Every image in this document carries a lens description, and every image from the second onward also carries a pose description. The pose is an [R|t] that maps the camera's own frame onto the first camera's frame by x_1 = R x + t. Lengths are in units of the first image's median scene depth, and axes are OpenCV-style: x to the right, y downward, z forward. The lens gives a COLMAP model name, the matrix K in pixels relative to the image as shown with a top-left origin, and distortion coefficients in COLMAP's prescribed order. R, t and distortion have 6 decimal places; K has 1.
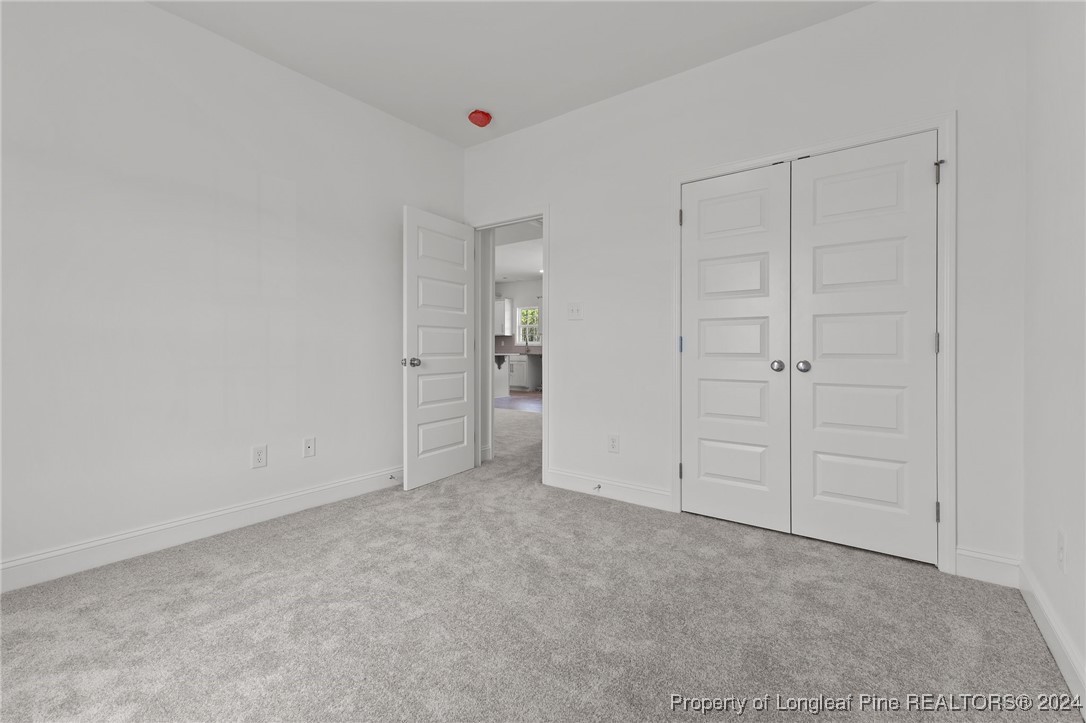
lens RADIAL K [[475.2, 0, 544.4], [0, 475.2, 348.3], [0, 0, 1]] dist [0.016261, -0.000009]
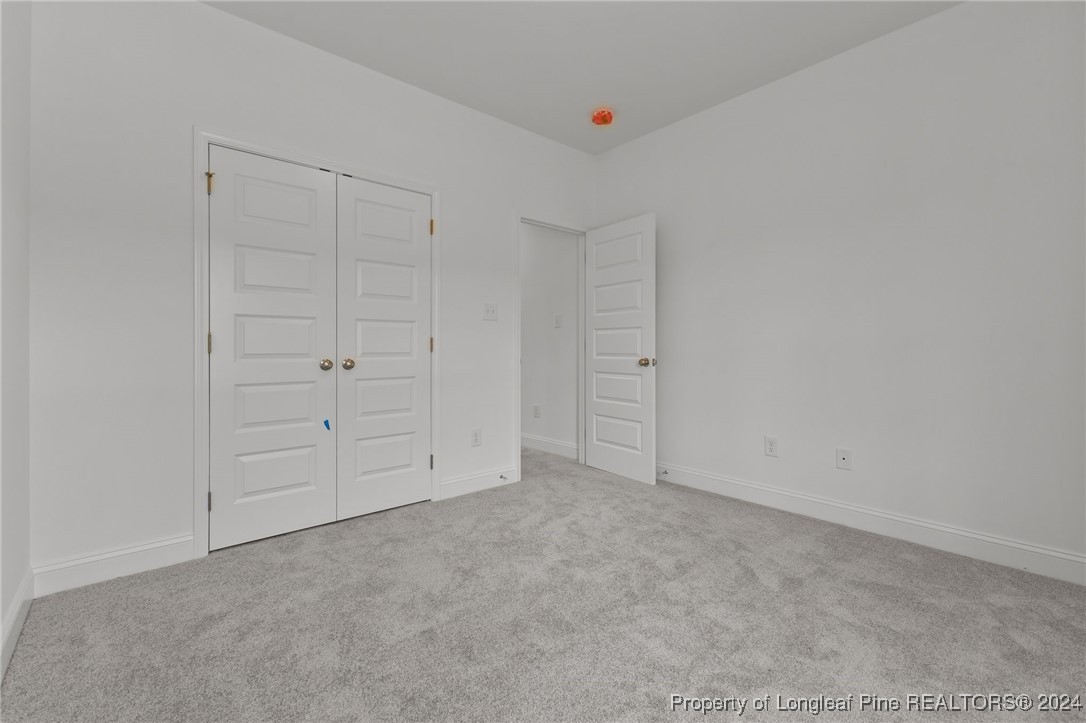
lens RADIAL K [[475.2, 0, 544.4], [0, 475.2, 348.3], [0, 0, 1]] dist [0.016261, -0.000009]
pose [[0.212375, -0.000325, 0.977188, -0.435099], [0.001177, 0.999999, 0.000077, 0.000510], [-0.977188, 0.001133, 0.212375, 0.317191]]
